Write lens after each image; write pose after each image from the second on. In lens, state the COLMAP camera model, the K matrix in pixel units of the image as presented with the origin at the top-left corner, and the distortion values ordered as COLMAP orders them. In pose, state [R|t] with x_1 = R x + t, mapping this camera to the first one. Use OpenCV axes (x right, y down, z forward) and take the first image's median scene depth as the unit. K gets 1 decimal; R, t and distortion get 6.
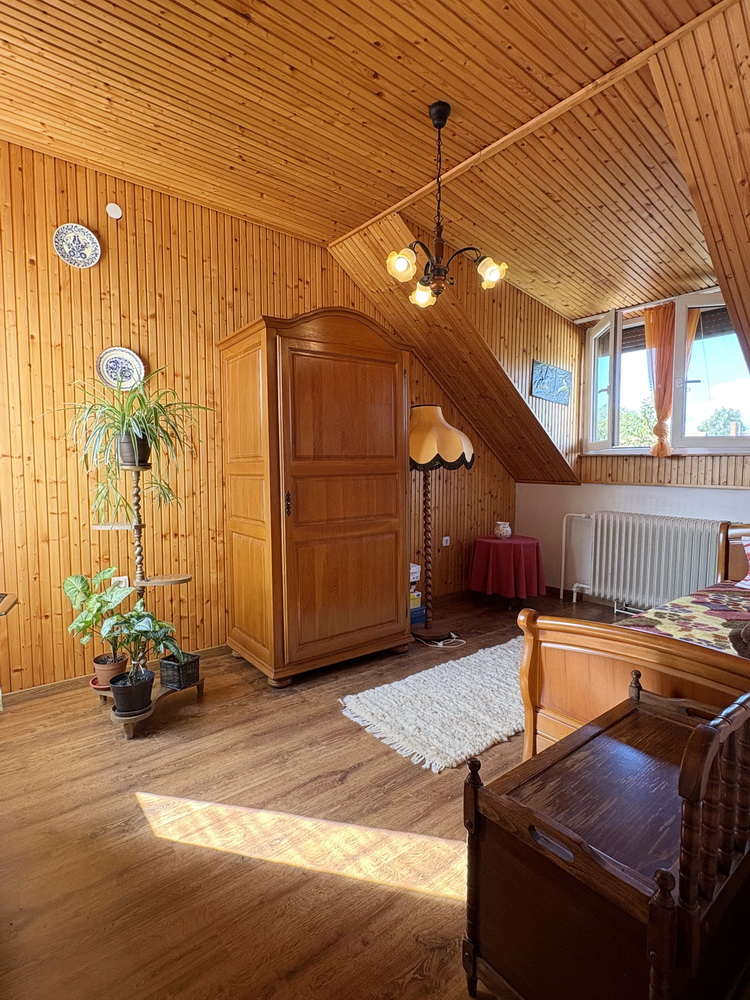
lens RADIAL K [[494.7, 0, 376.7], [0, 494.7, 501.1], [0, 0, 1]] dist [0.002204, 0.000211]
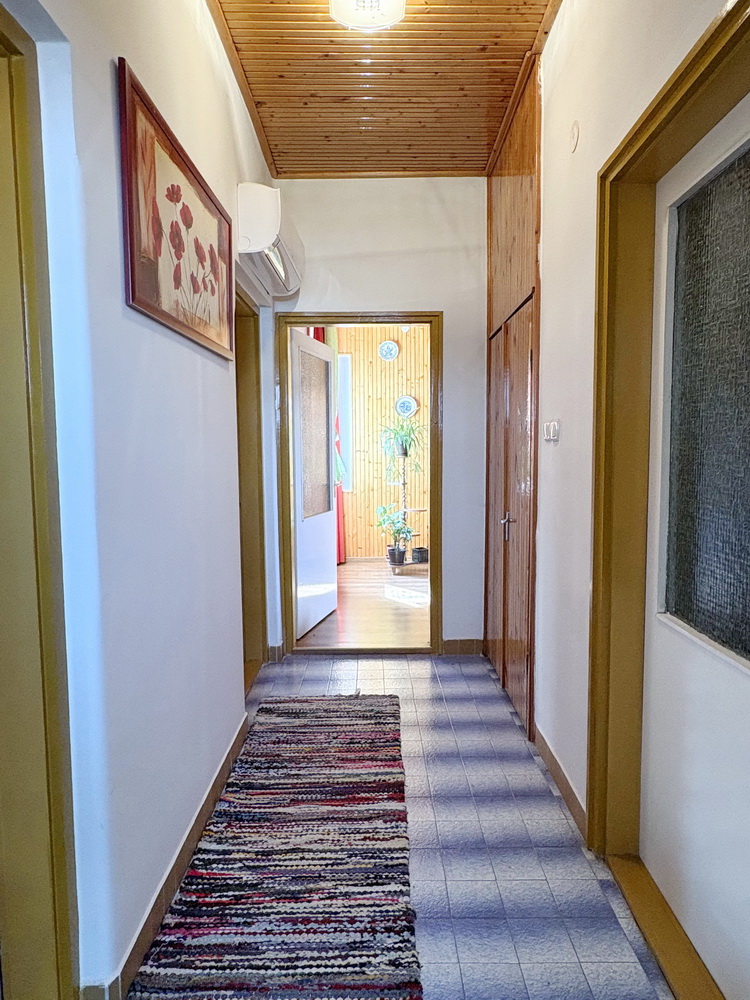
lens RADIAL K [[612.3, 0, 376.5], [0, 612.3, 499.9], [0, 0, 1]] dist [0.000243, 0.000005]
pose [[0.779385, 0.043693, -0.625020, 1.007792], [-0.035422, 0.999043, 0.025670, 0.053545], [0.625543, 0.002133, 0.780187, -1.062064]]
